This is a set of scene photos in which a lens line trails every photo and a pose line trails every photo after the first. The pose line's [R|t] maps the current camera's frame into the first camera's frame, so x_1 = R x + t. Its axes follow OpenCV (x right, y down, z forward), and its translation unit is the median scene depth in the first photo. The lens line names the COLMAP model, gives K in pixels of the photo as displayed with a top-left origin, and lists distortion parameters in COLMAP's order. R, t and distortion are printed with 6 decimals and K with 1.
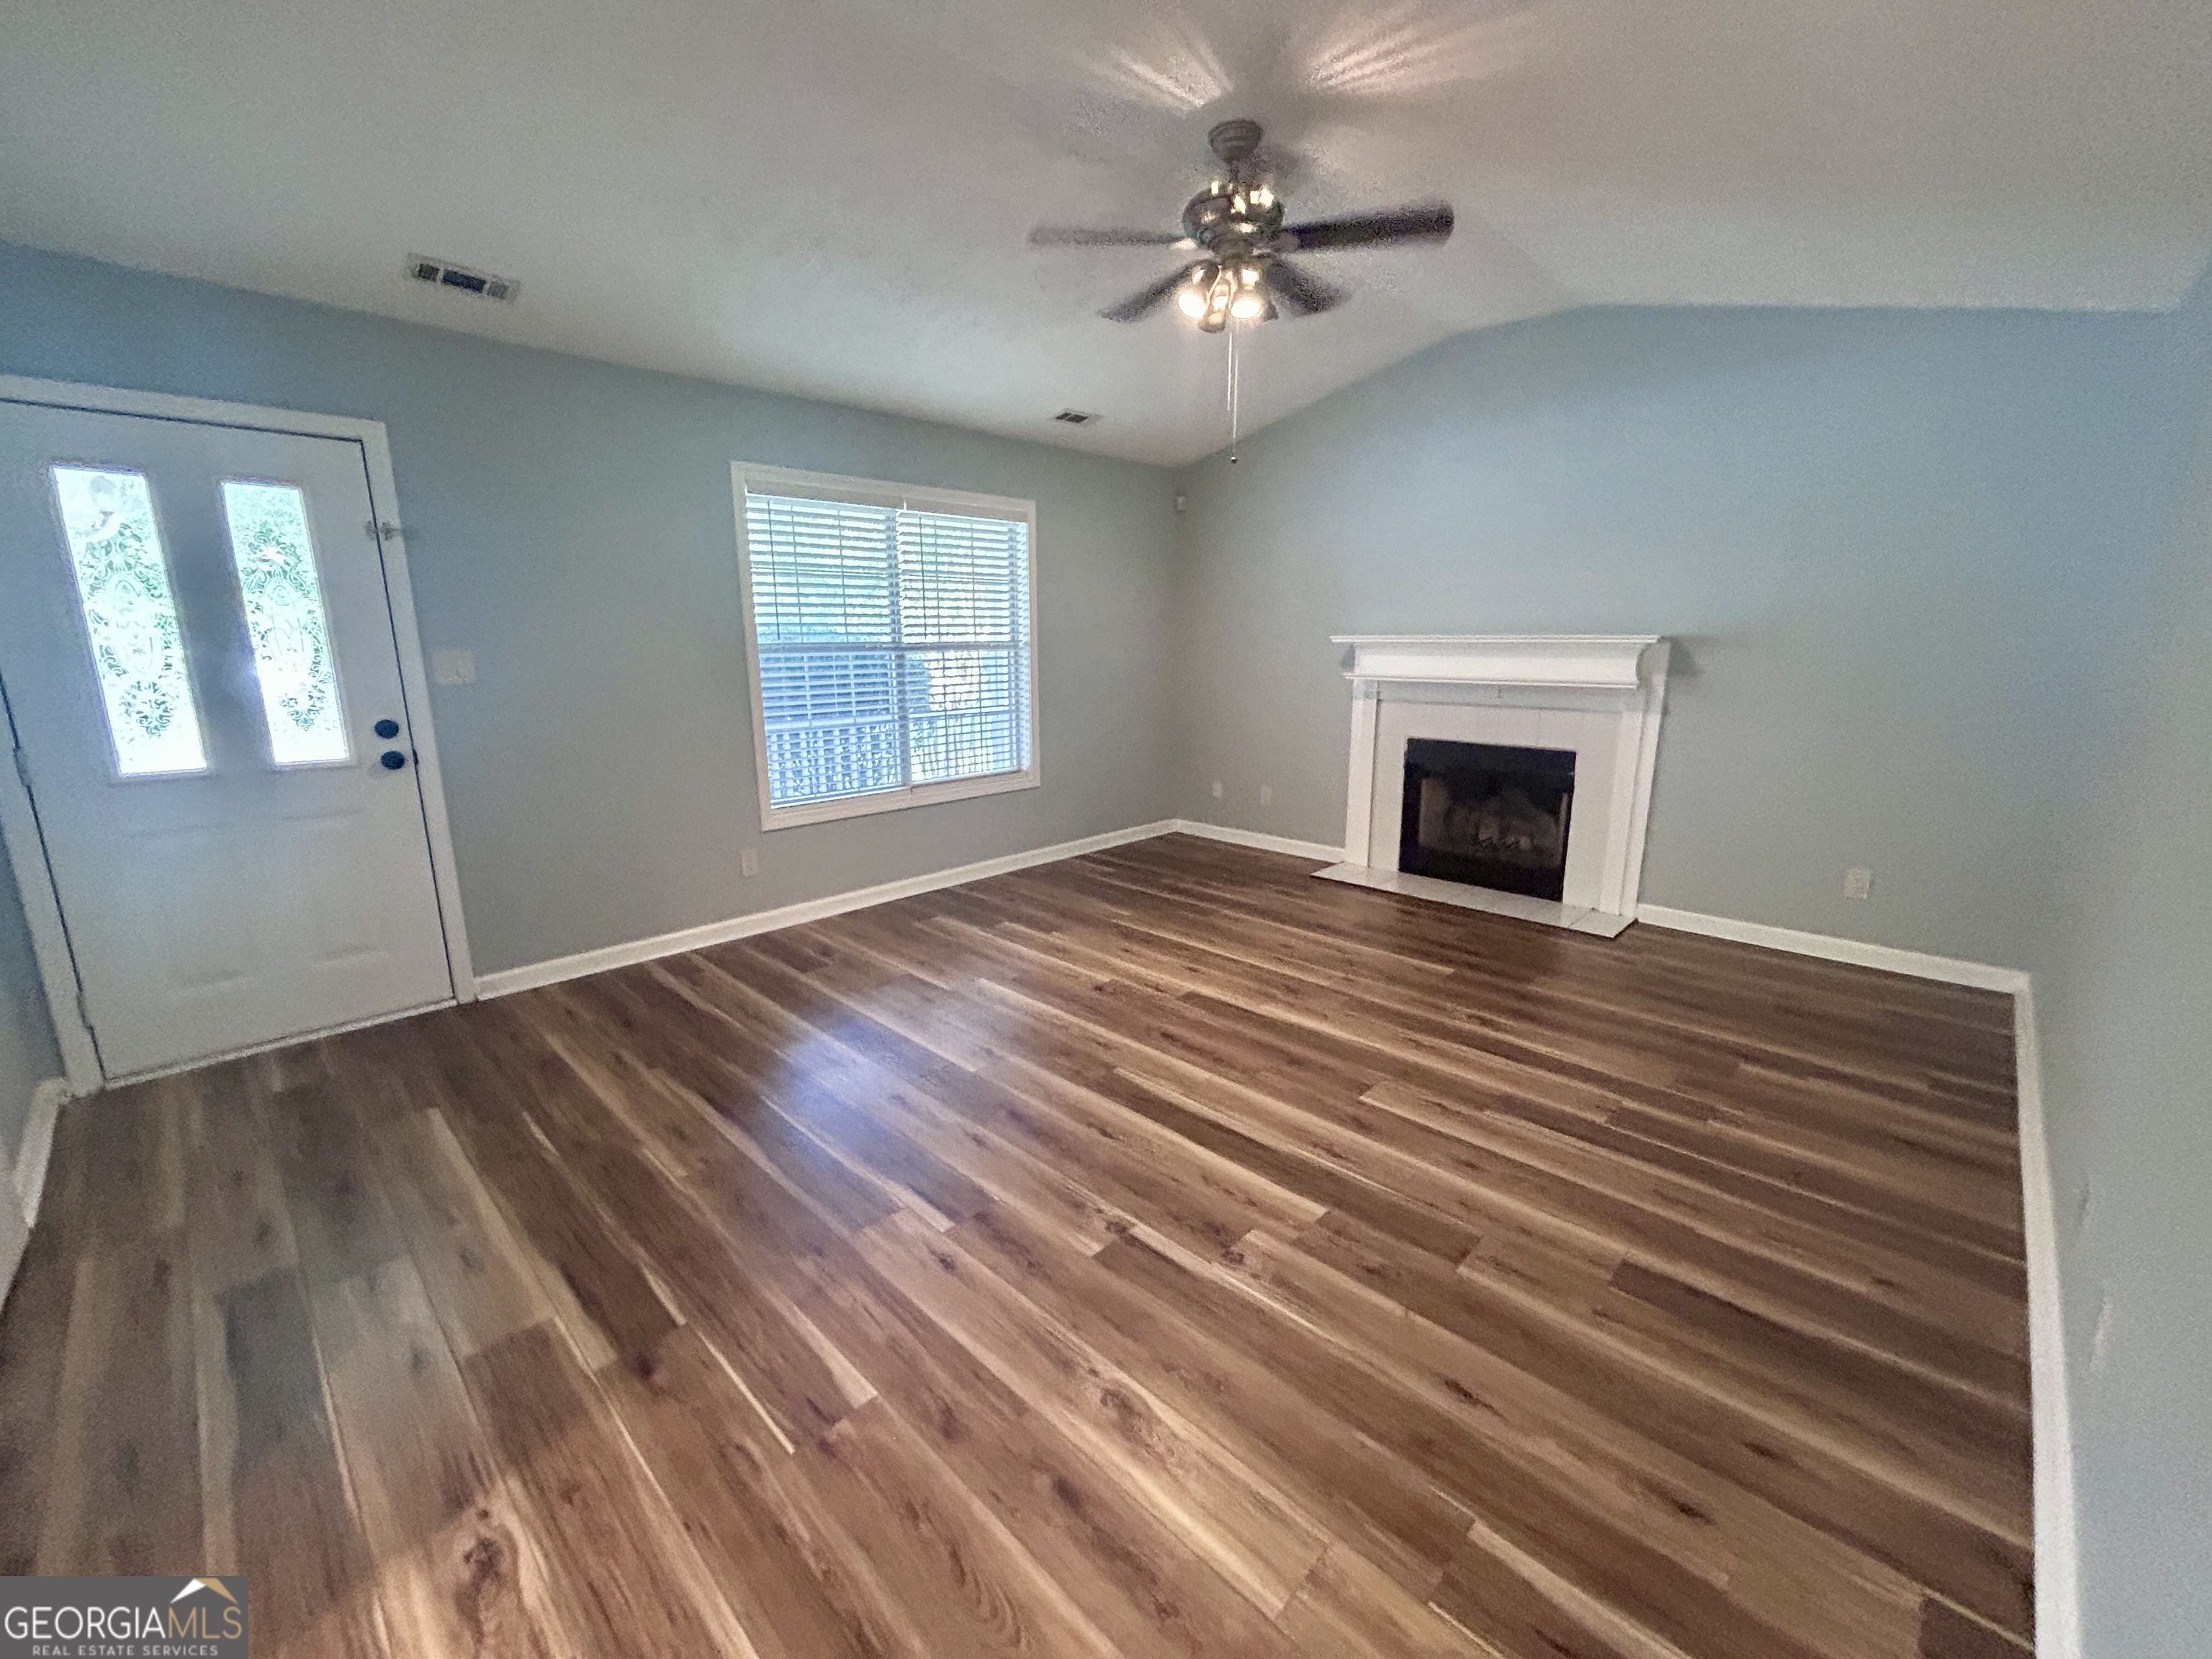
lens RADIAL K [[898.1, 0, 1106.0], [0, 898.1, 829.5], [0, 0, 1]] dist [0.000457, 0.000646]
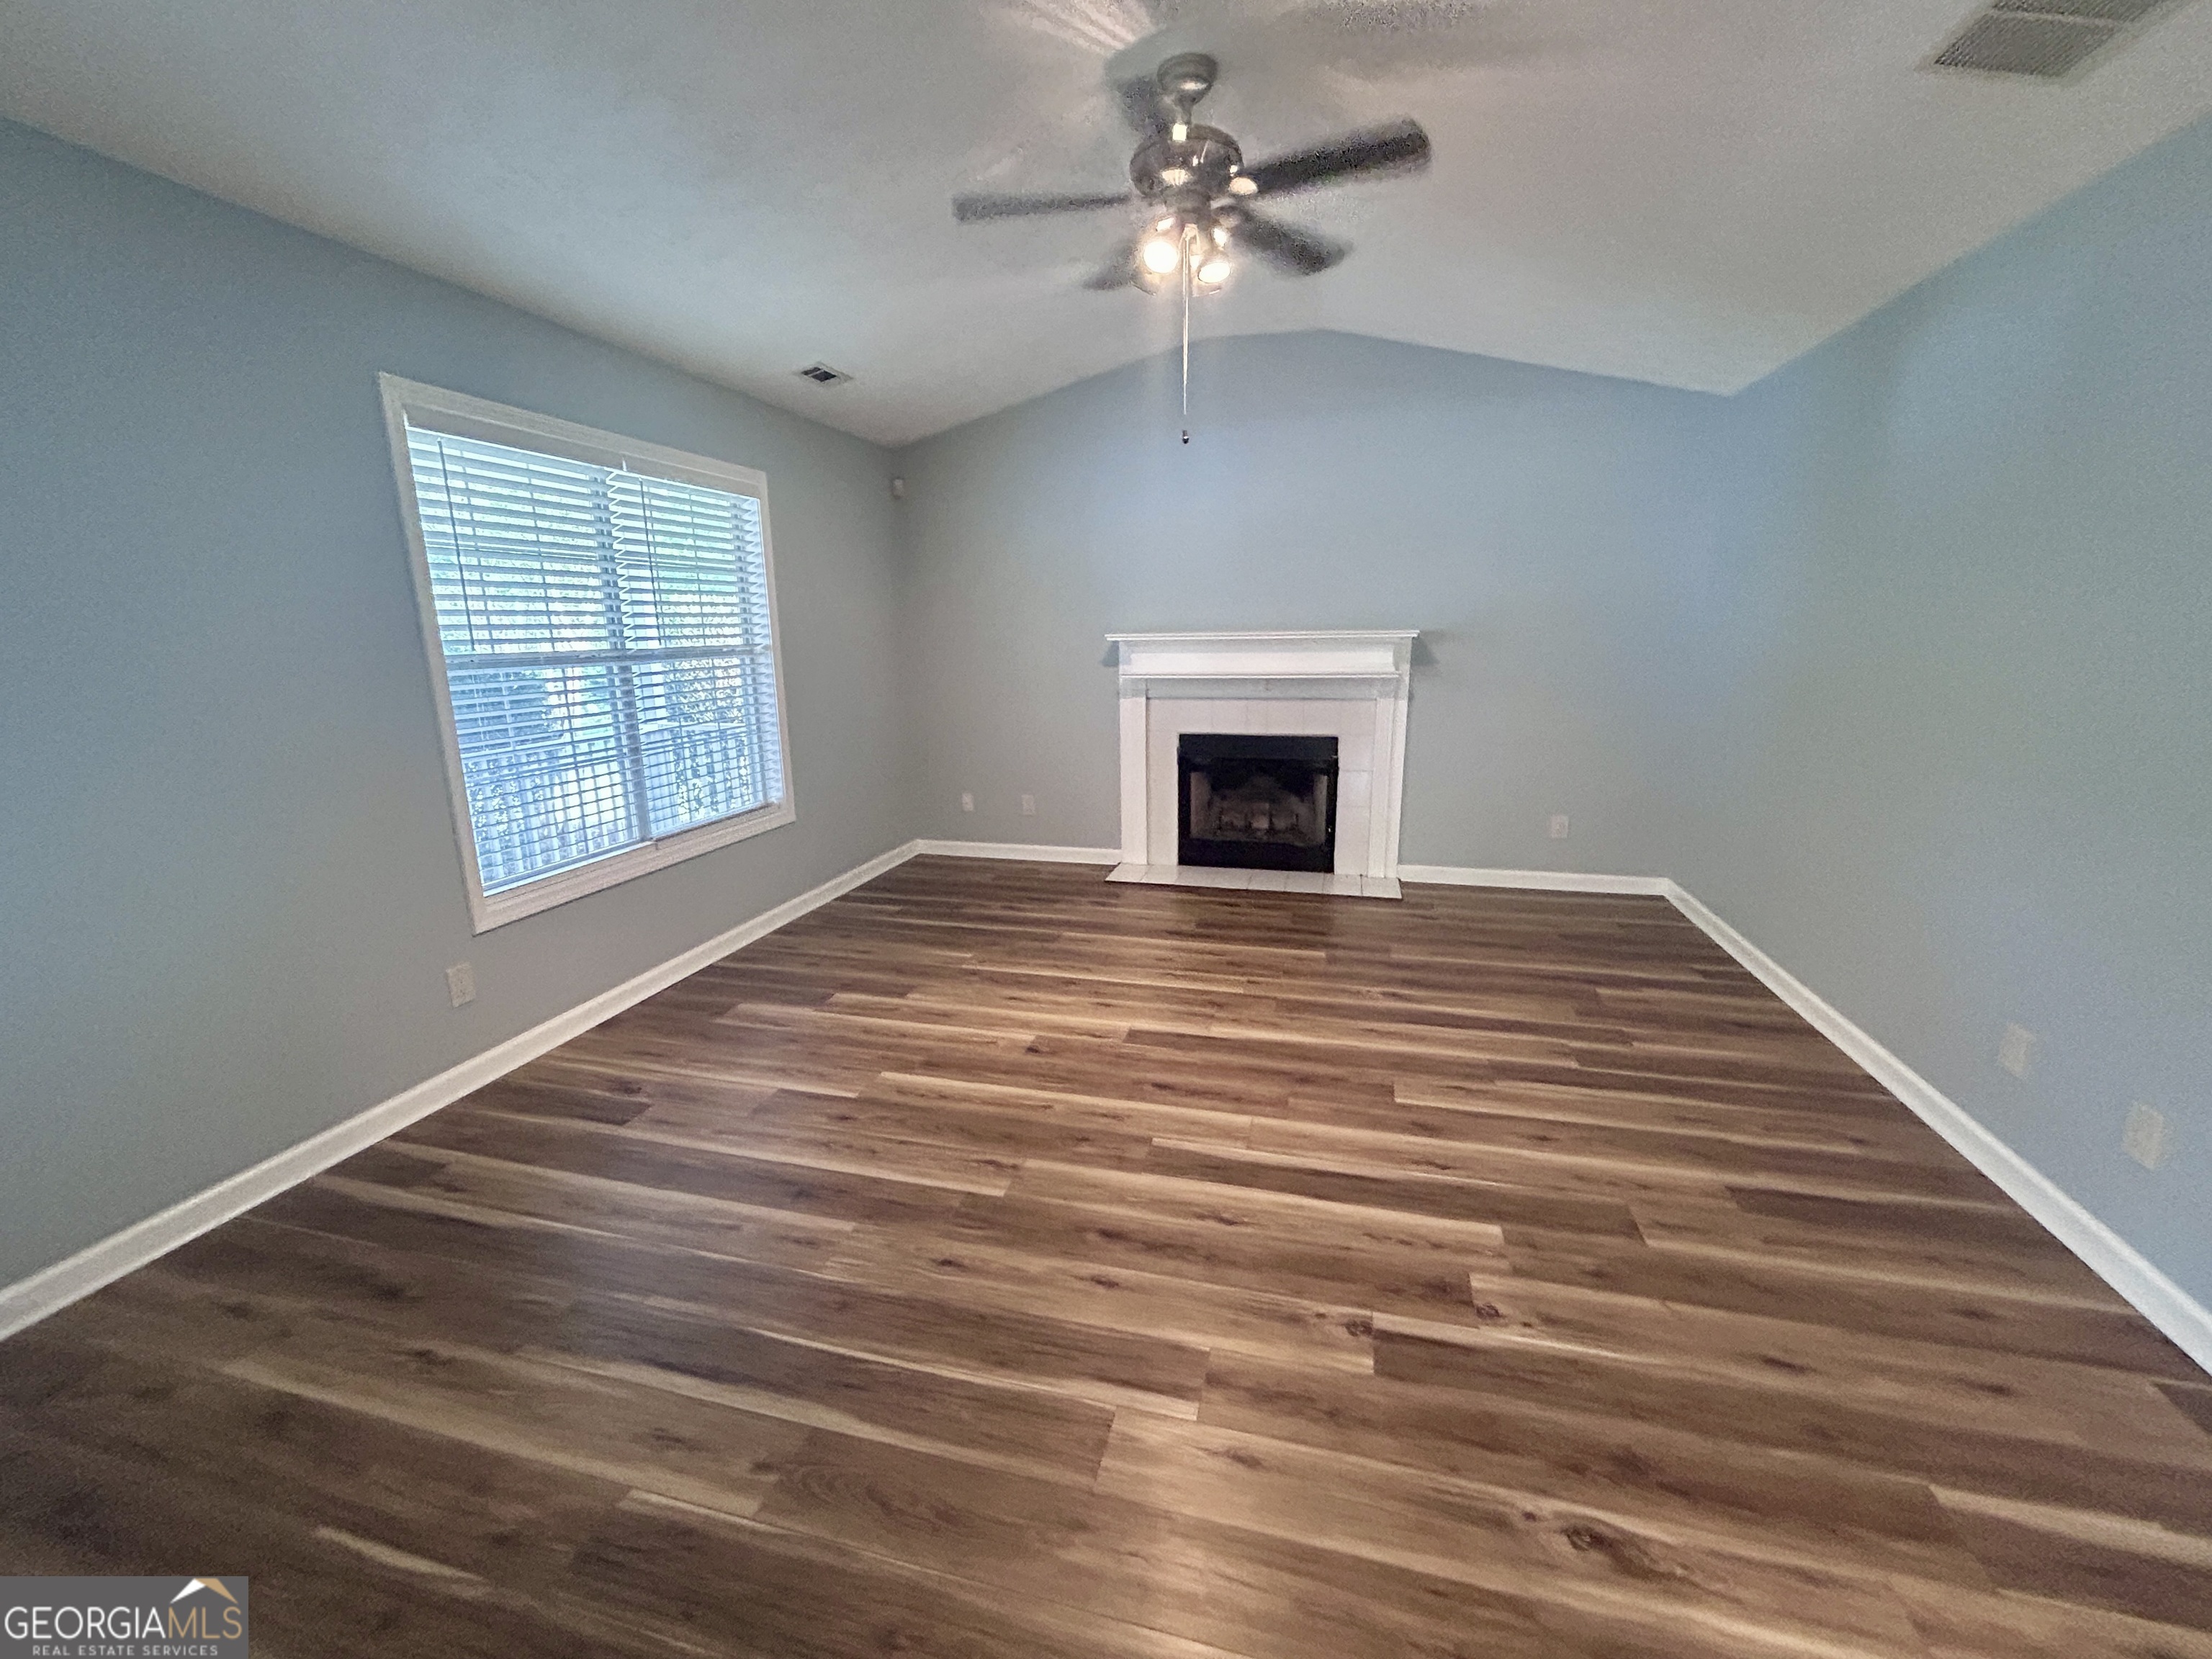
lens RADIAL K [[898.1, 0, 1106.0], [0, 898.1, 829.5], [0, 0, 1]] dist [0.000457, 0.000646]
pose [[0.870379, -0.115564, 0.478629, -0.299435], [0.114737, 0.992909, 0.031088, -0.044927], [-0.478828, 0.027858, 0.877467, 0.190425]]
